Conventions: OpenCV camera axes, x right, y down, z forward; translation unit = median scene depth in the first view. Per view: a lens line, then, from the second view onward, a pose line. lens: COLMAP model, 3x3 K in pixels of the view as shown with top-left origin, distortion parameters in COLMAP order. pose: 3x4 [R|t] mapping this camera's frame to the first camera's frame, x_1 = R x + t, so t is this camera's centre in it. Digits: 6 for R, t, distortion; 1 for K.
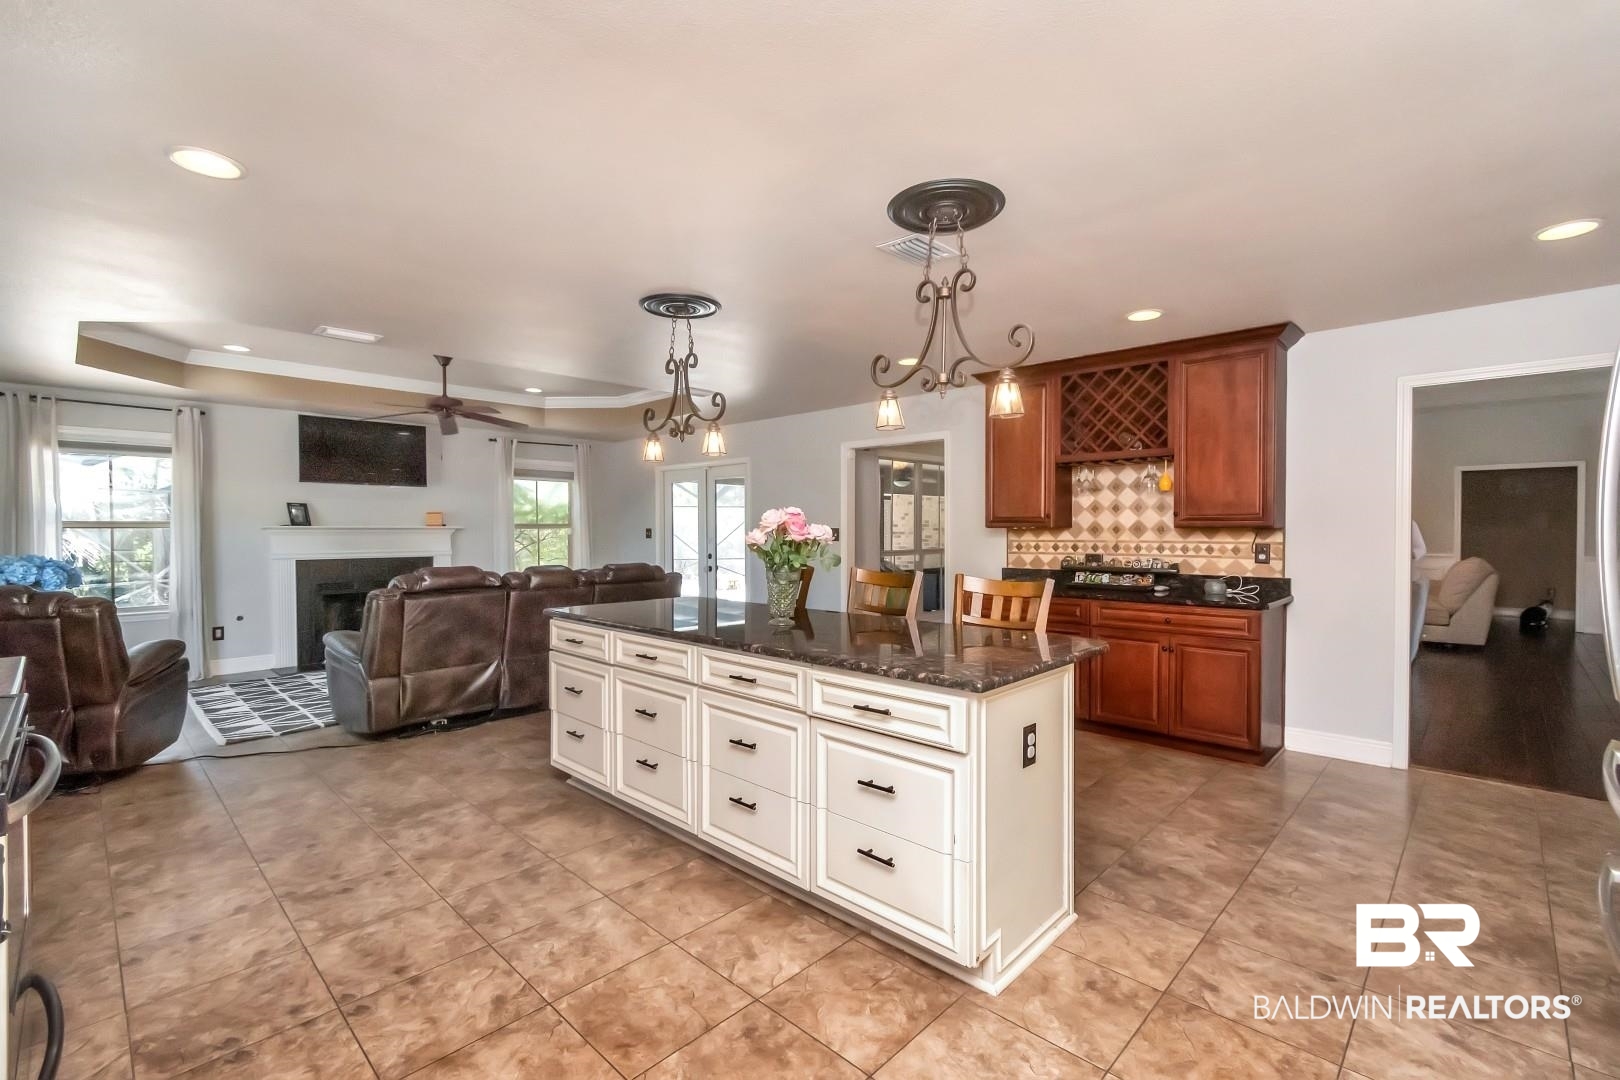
lens RADIAL K [[706.2, 0, 810.0], [0, 706.2, 540.0], [0, 0, 1]] dist [0.000422, -0.000577]
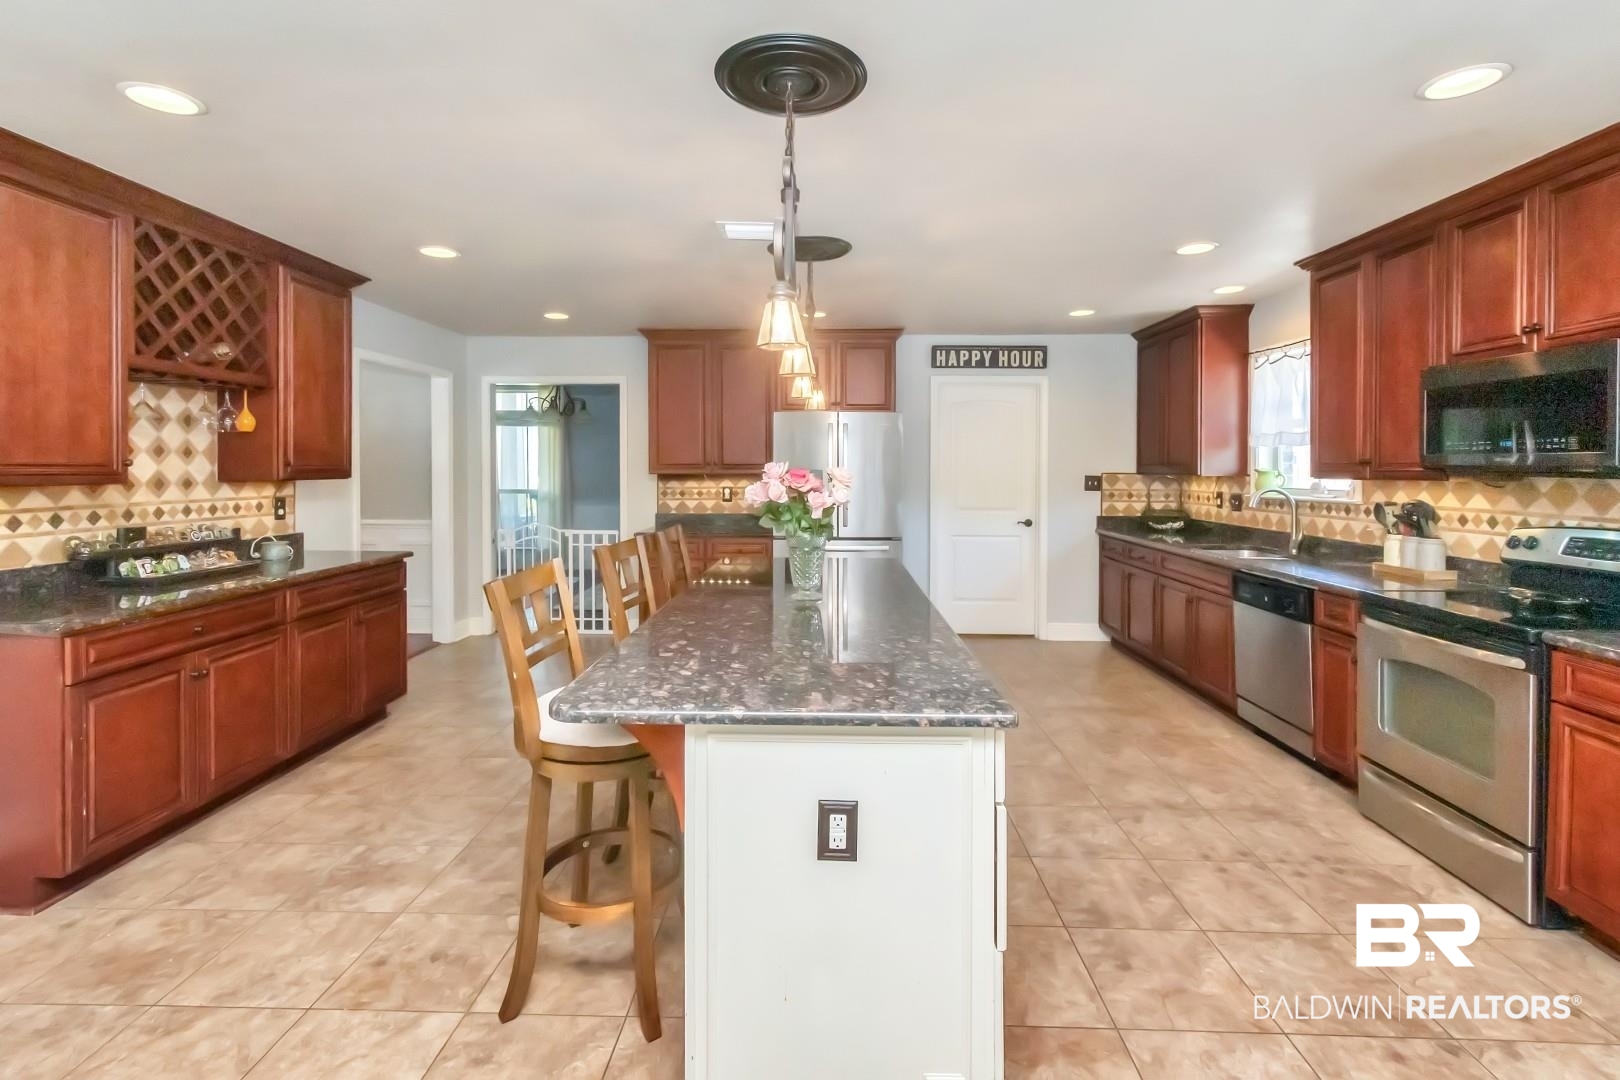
lens RADIAL K [[741.6, 0, 808.6], [0, 741.6, 472.4], [0, 0, 1]] dist [0.000707, -0.000039]
pose [[-0.666883, -0.006588, 0.745133, -0.623271], [0.009619, 0.999801, 0.017448, -0.044455], [-0.745101, 0.018804, -0.666687, 1.395710]]
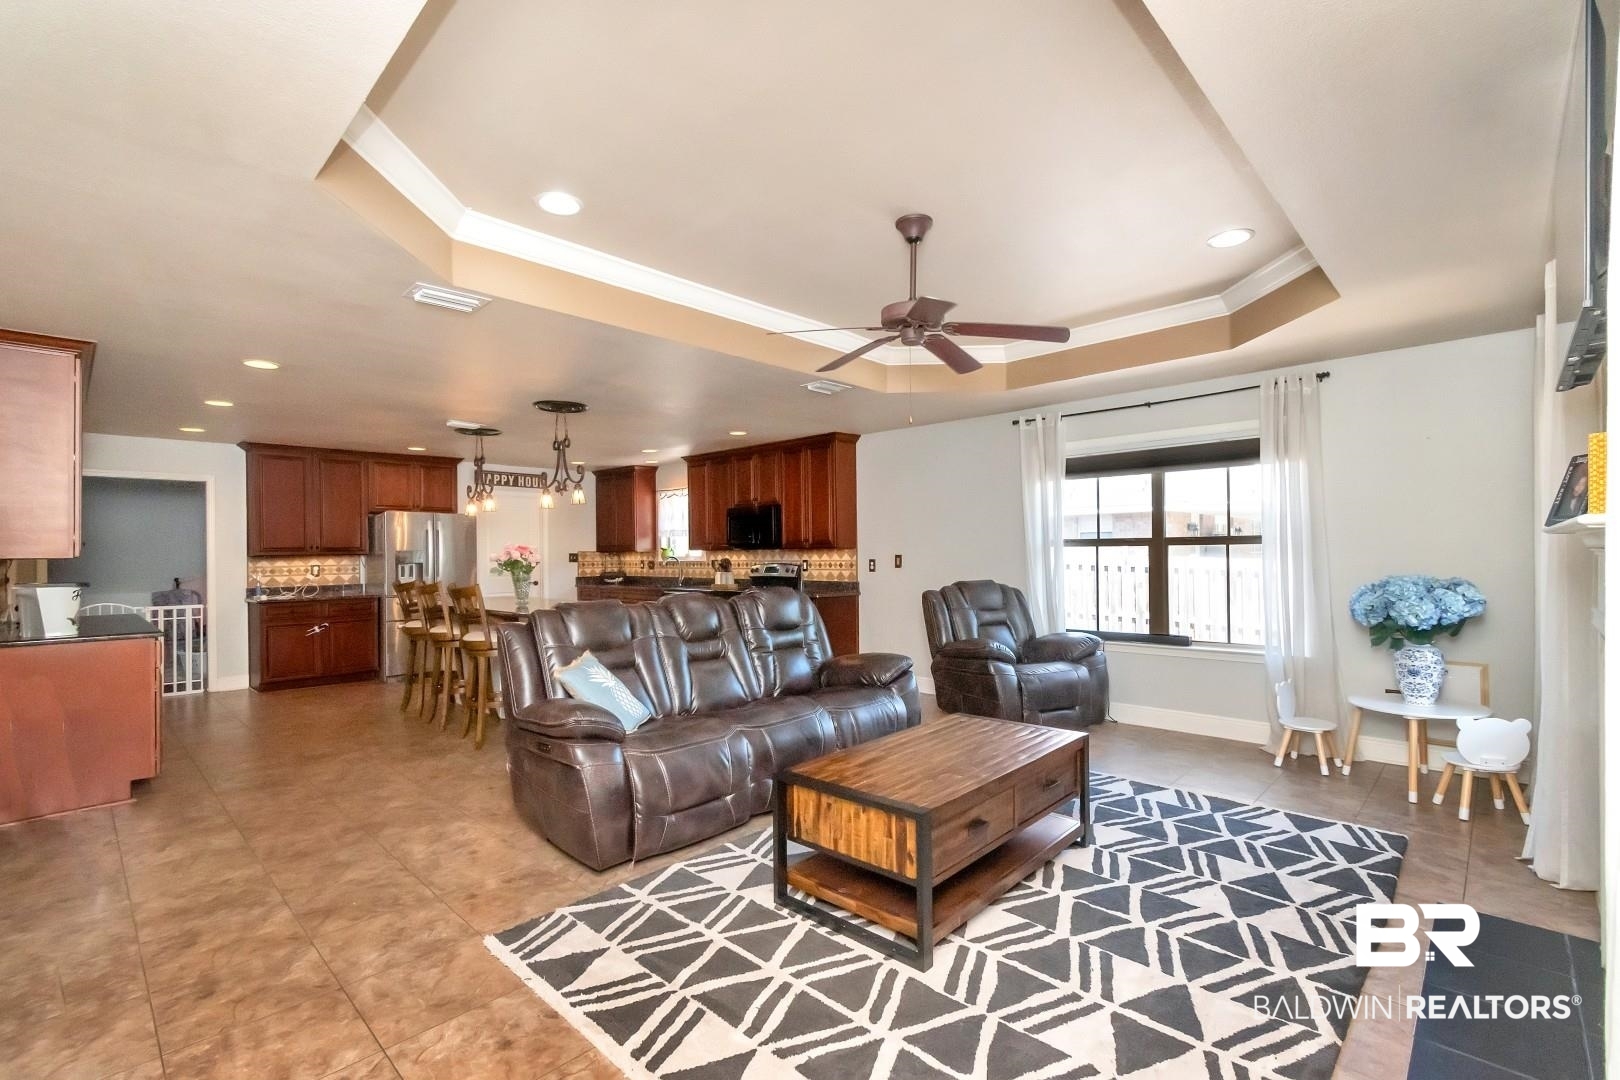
lens RADIAL K [[709.1, 0, 807.2], [0, 709.1, 555.5], [0, 0, 1]] dist [0.001491, 0.000076]
pose [[-0.999885, 0.012889, 0.007932, -0.725568], [0.013040, 0.999731, 0.019201, -0.033883], [-0.007683, 0.019302, -0.999784, 2.538266]]
